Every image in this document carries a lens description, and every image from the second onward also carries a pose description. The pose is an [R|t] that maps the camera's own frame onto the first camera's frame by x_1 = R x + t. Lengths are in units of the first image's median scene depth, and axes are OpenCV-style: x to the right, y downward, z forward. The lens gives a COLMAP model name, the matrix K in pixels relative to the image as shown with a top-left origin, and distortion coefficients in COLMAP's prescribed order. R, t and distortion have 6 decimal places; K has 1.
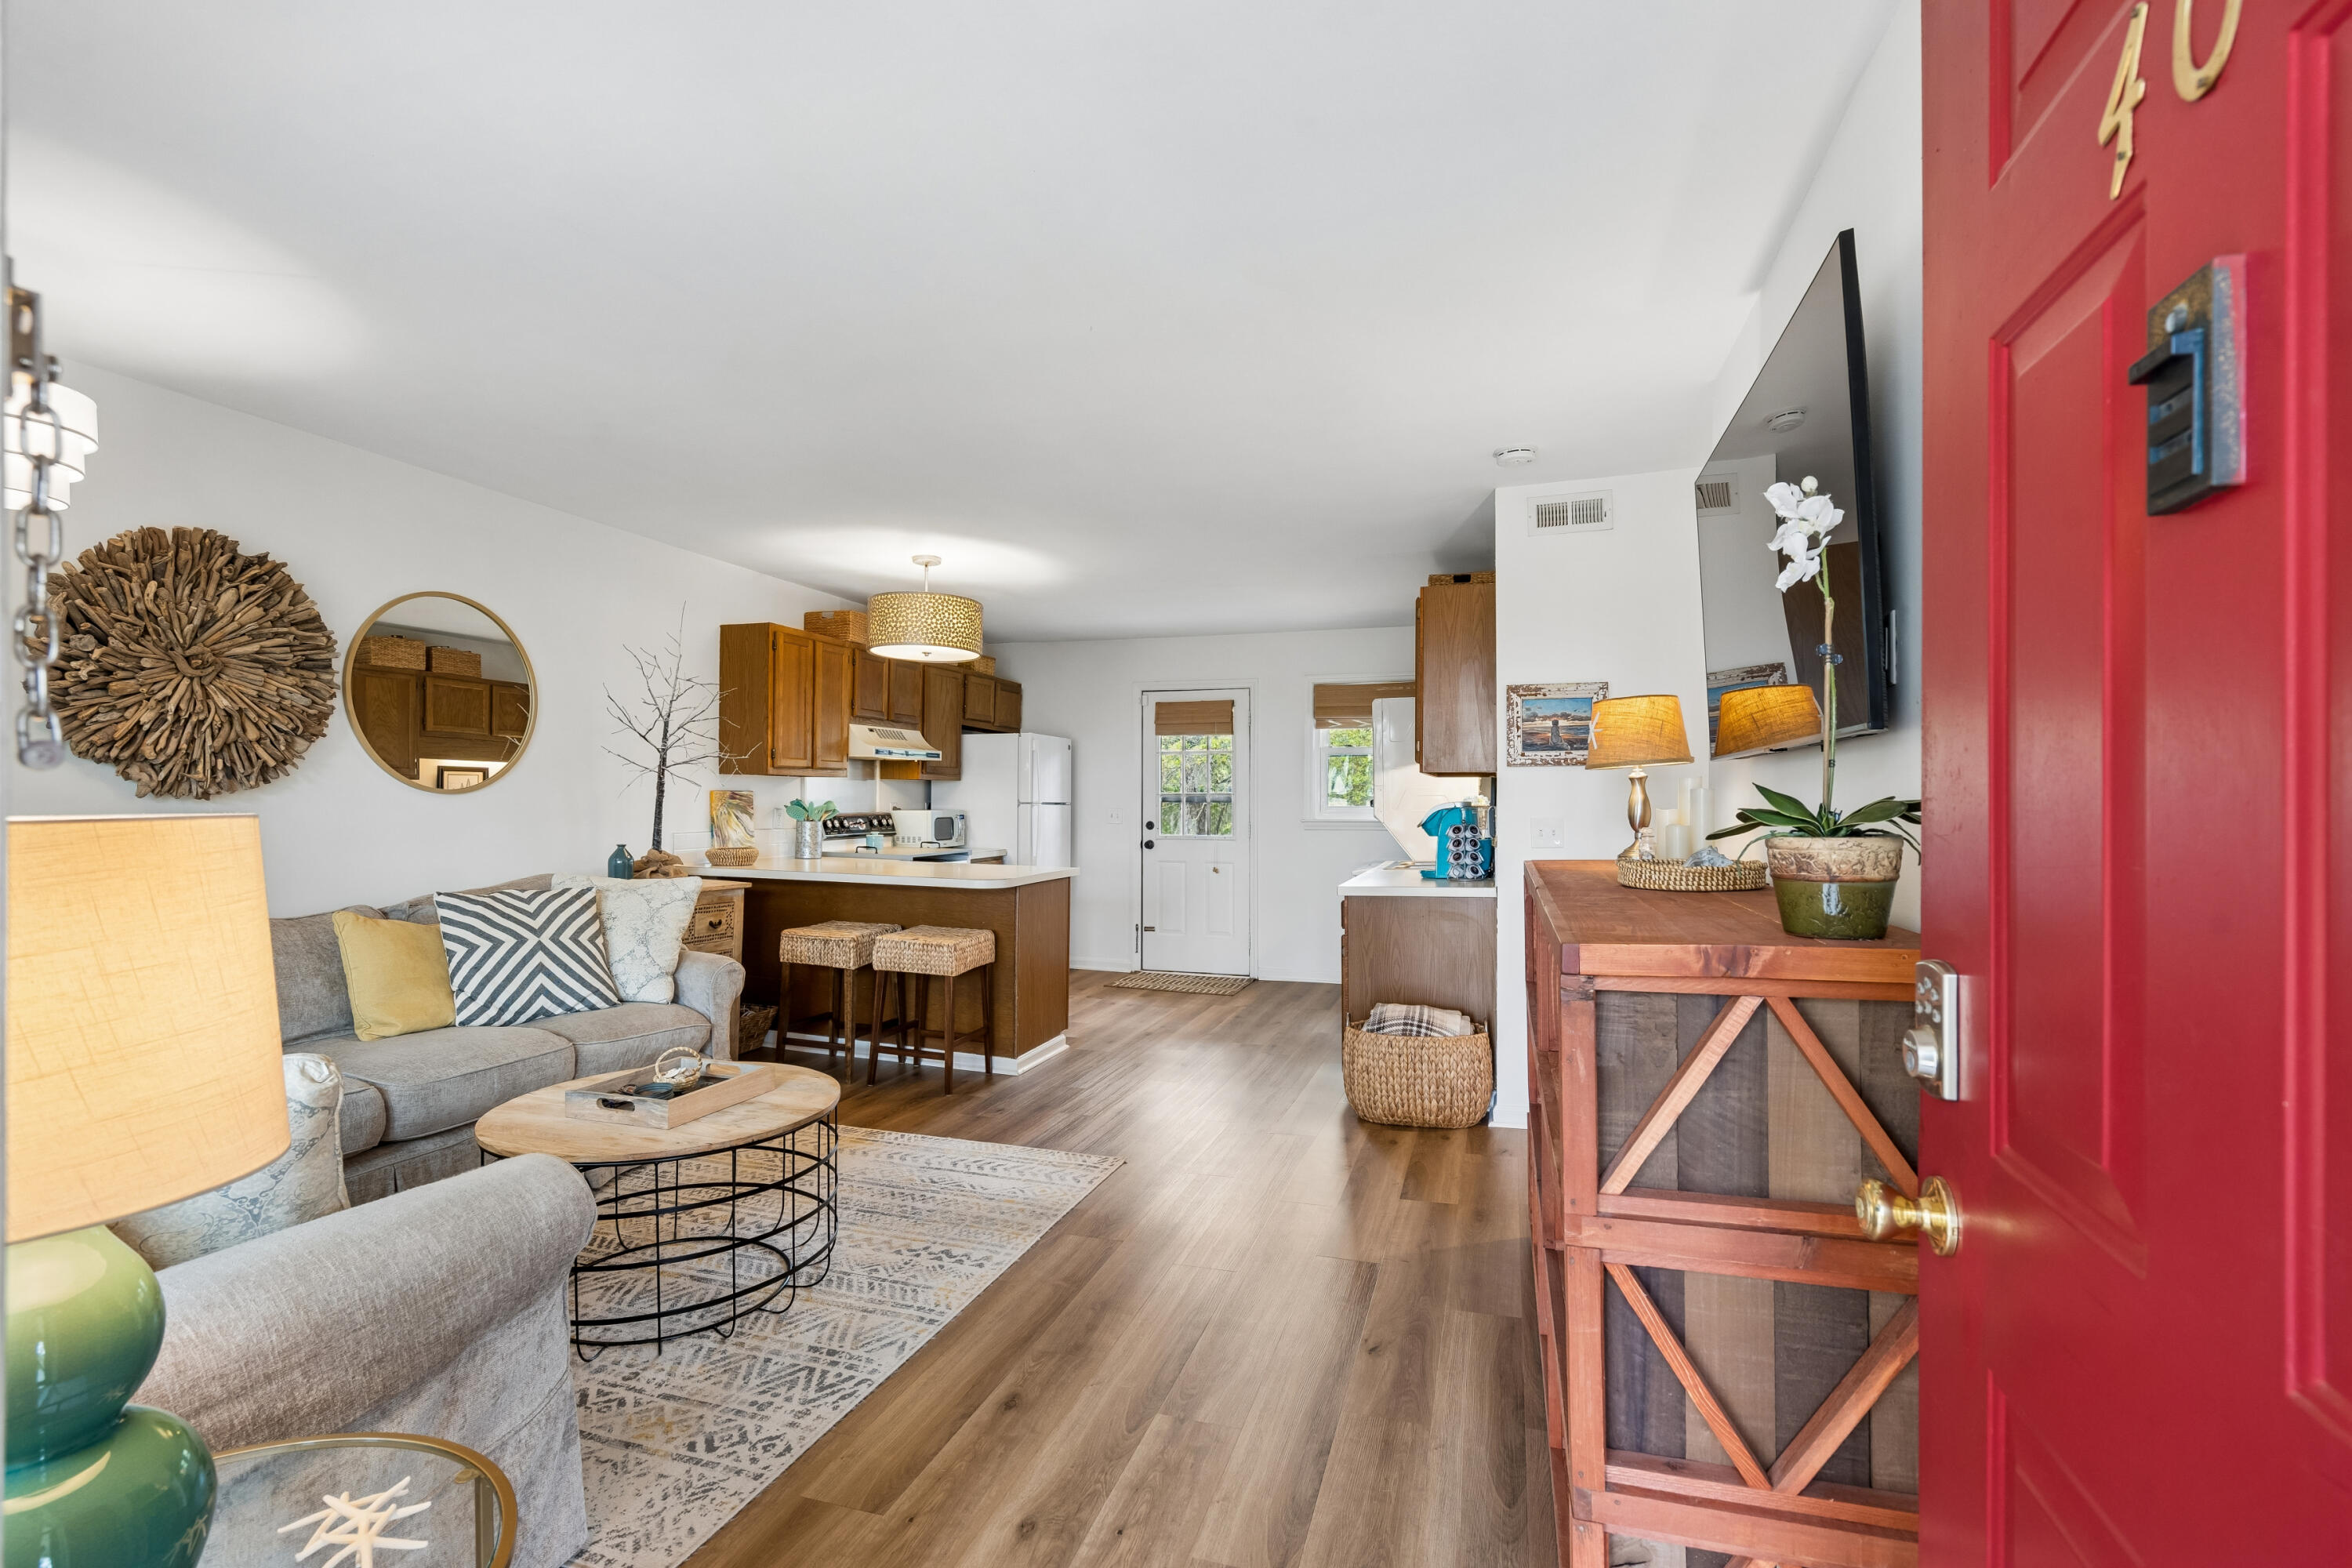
lens RADIAL K [[1072.7, 0, 1168.6], [0, 1072.7, 792.1], [0, 0, 1]] dist [-0.004646, 0.000093]
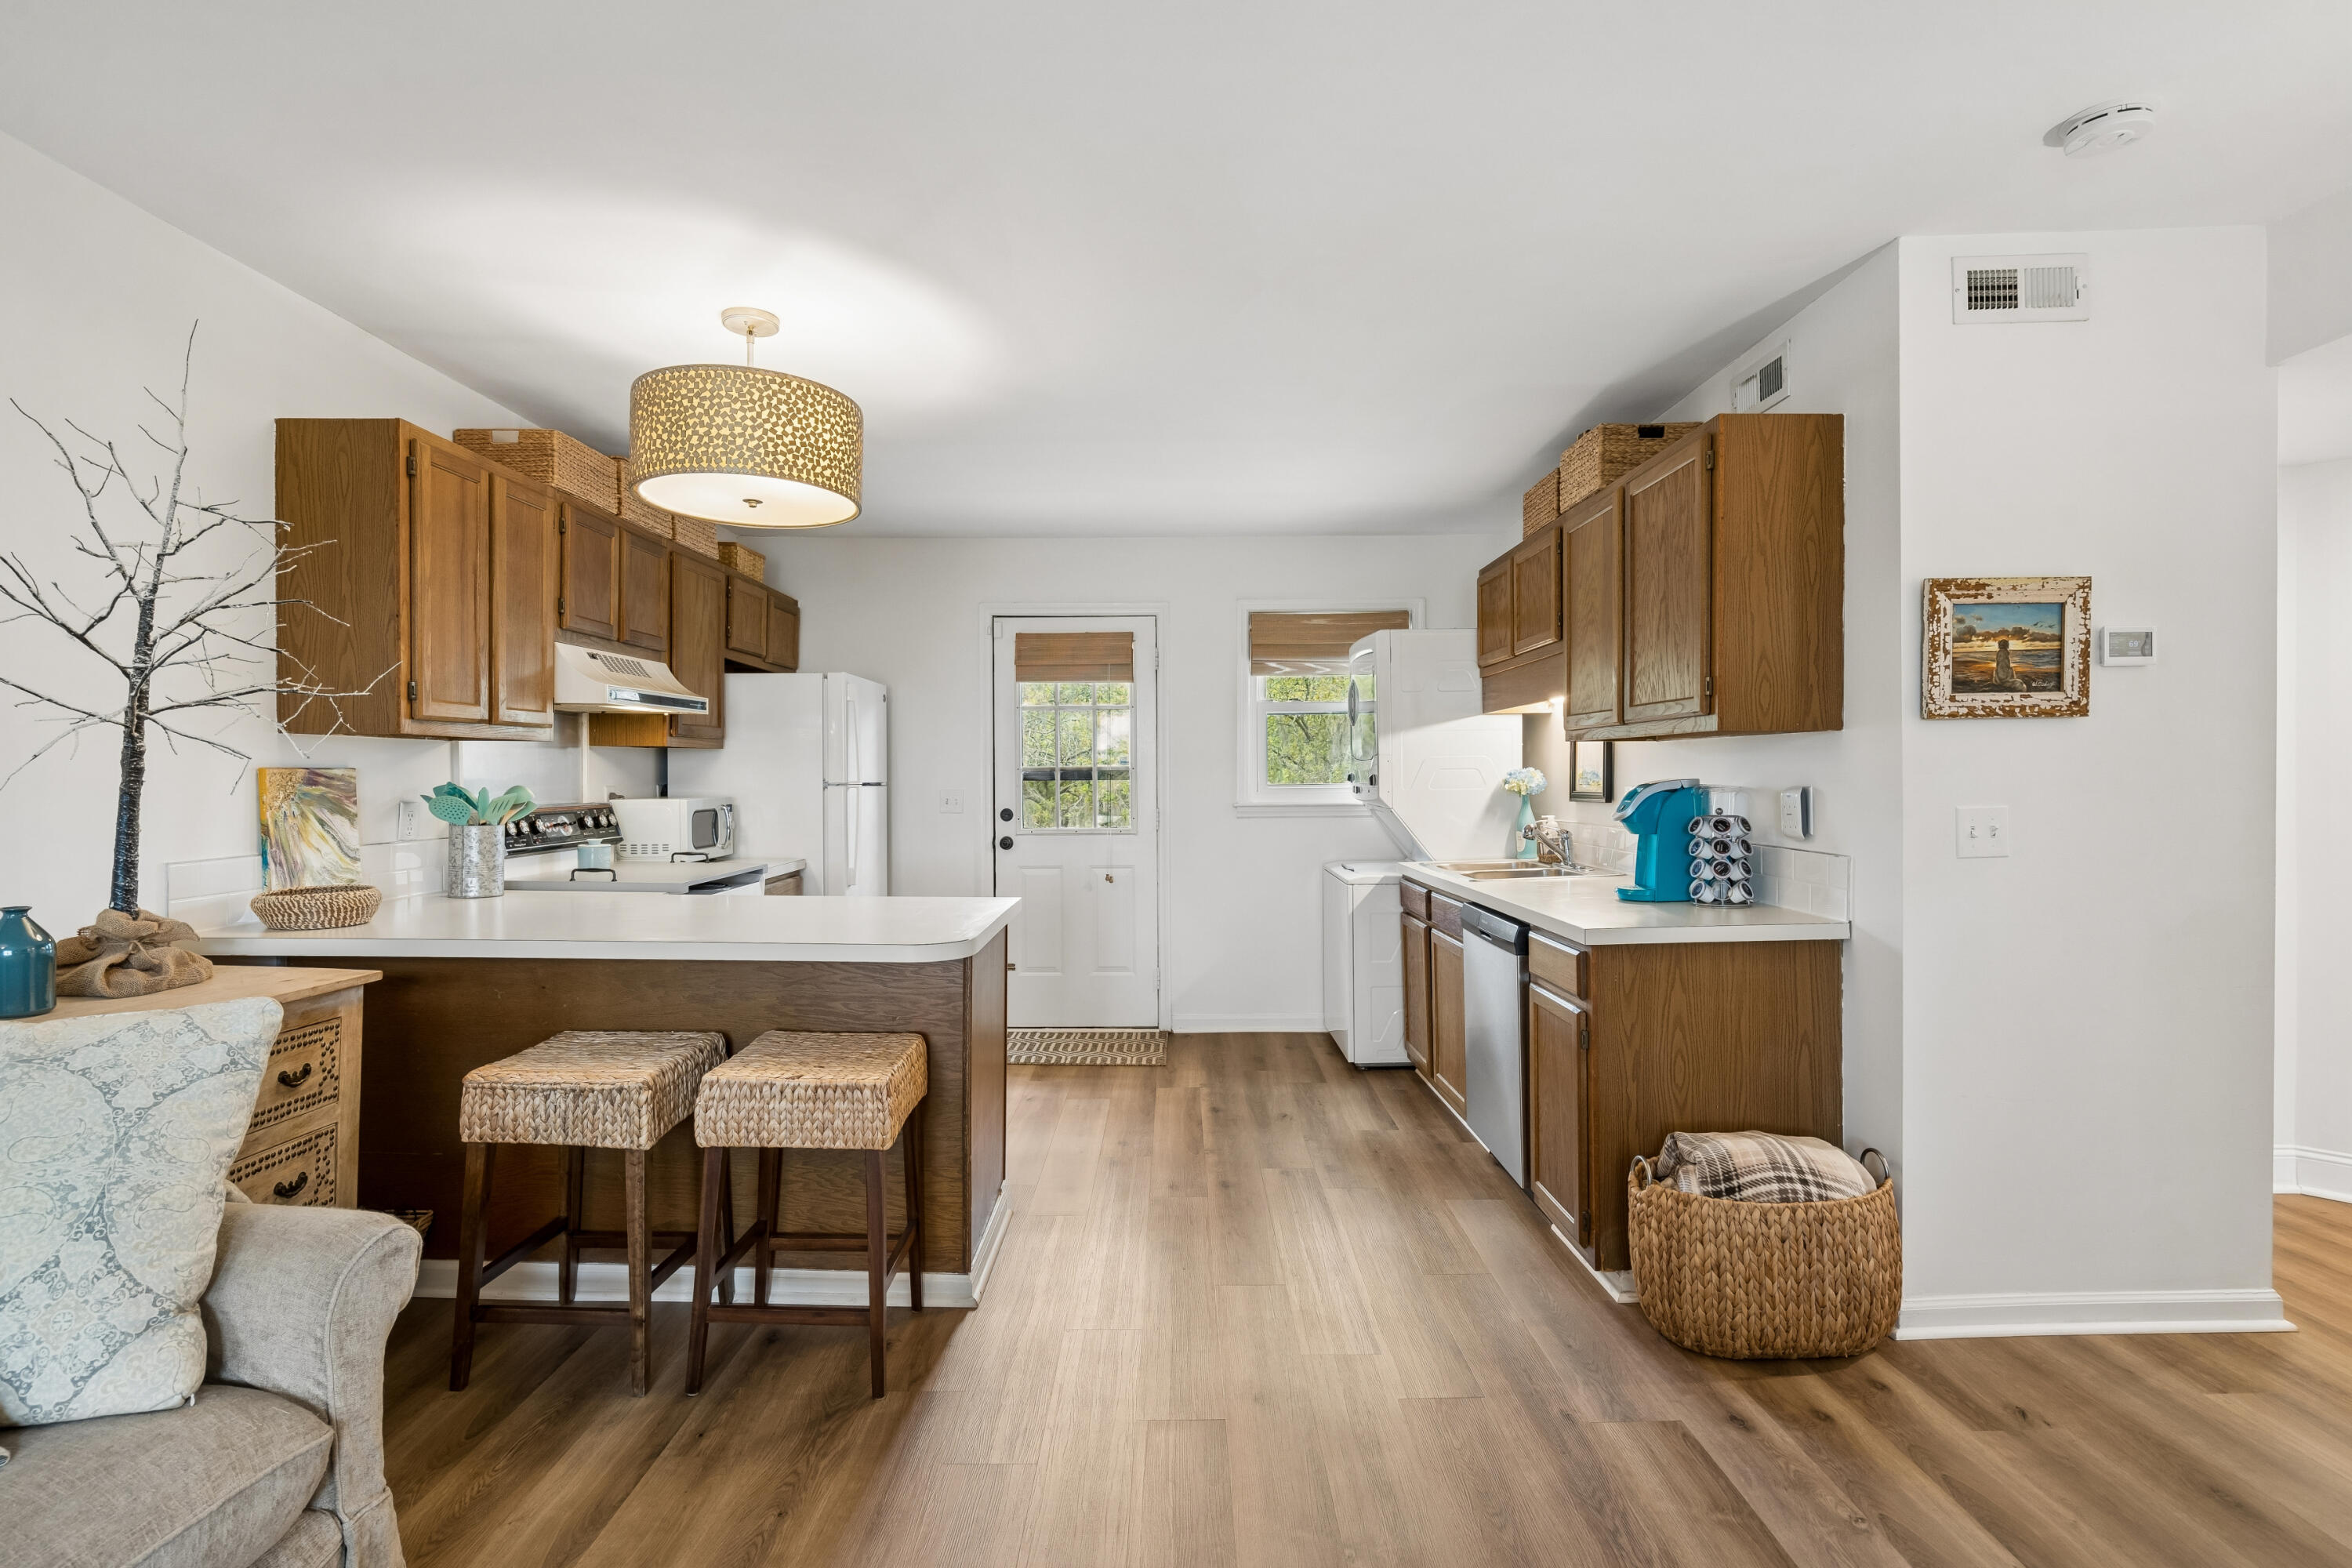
lens RADIAL K [[1158.6, 0, 1178.2], [0, 1158.6, 778.5], [0, 0, 1]] dist [0.006472, -0.000466]
pose [[0.954208, -0.008846, 0.299013, -0.192818], [0.005045, 0.999896, 0.013481, -0.001683], [-0.299101, -0.011355, 0.954154, 0.388199]]
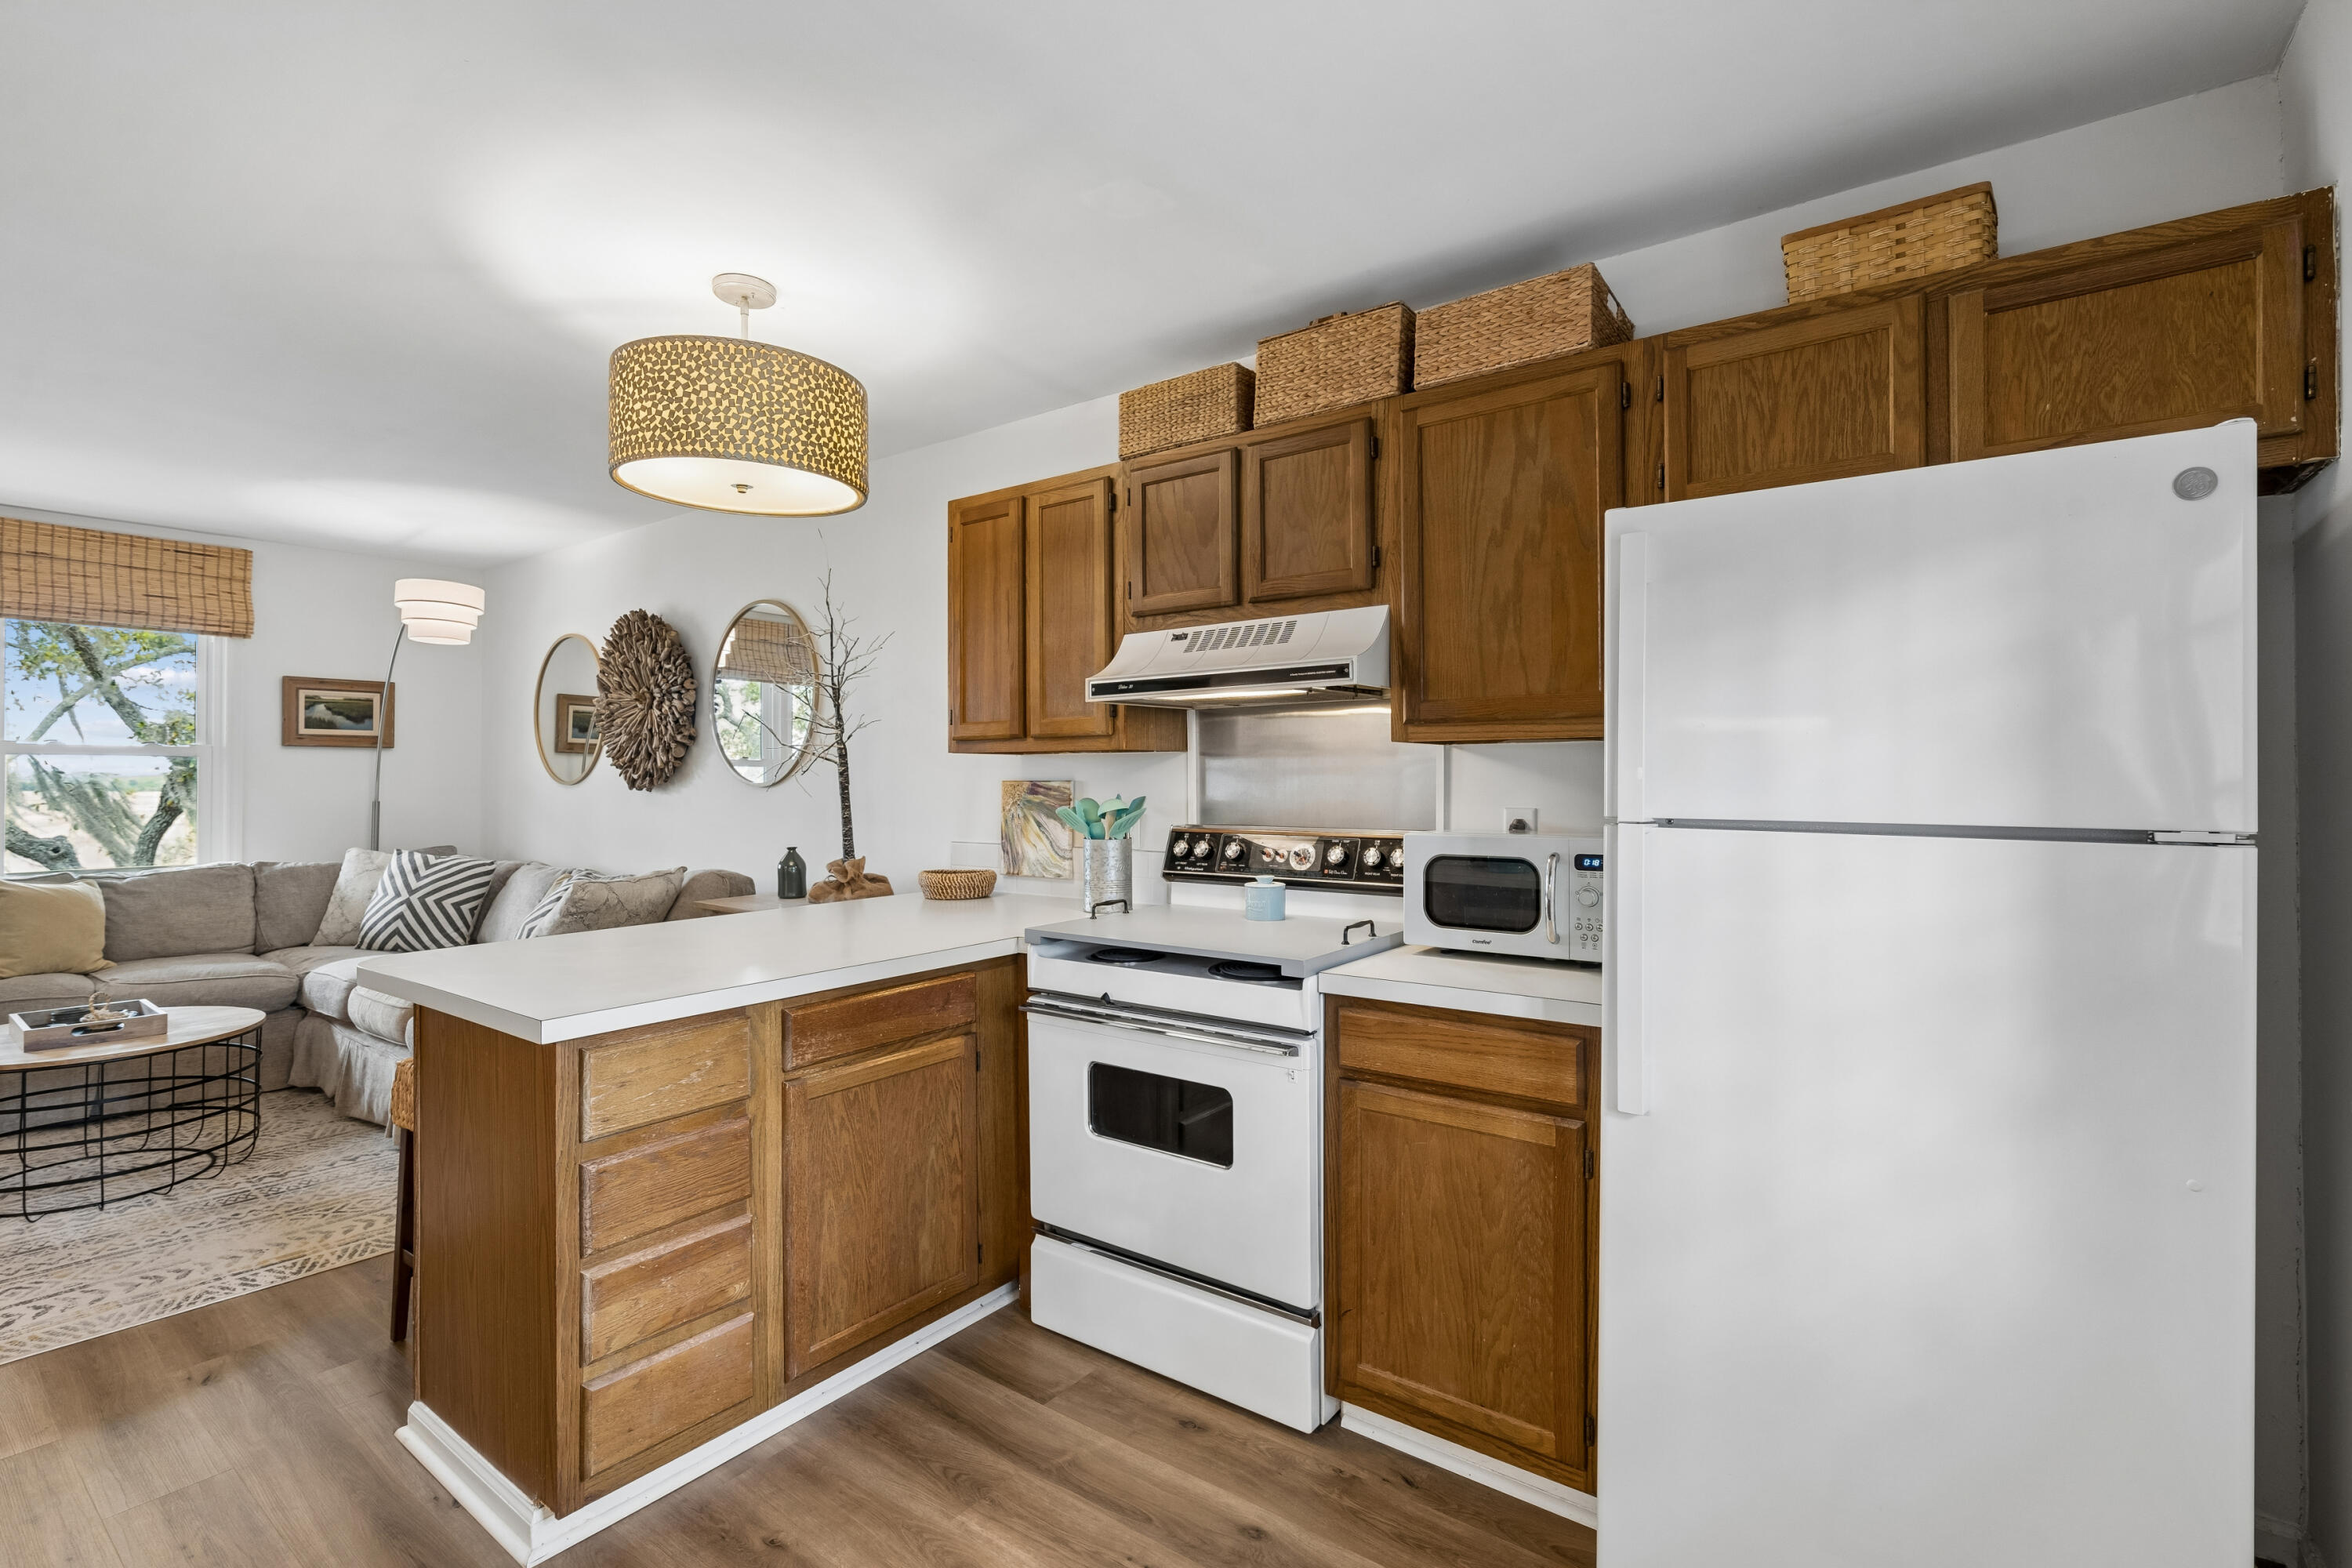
lens RADIAL K [[1072.7, 0, 1171.2], [0, 1072.7, 773.9], [0, 0, 1]] dist [-0.004646, 0.000093]
pose [[-0.338665, -0.014948, -0.940788, 0.148966], [0.002821, 0.999853, -0.016902, 0.005239], [0.940903, -0.008378, -0.338573, 1.297343]]
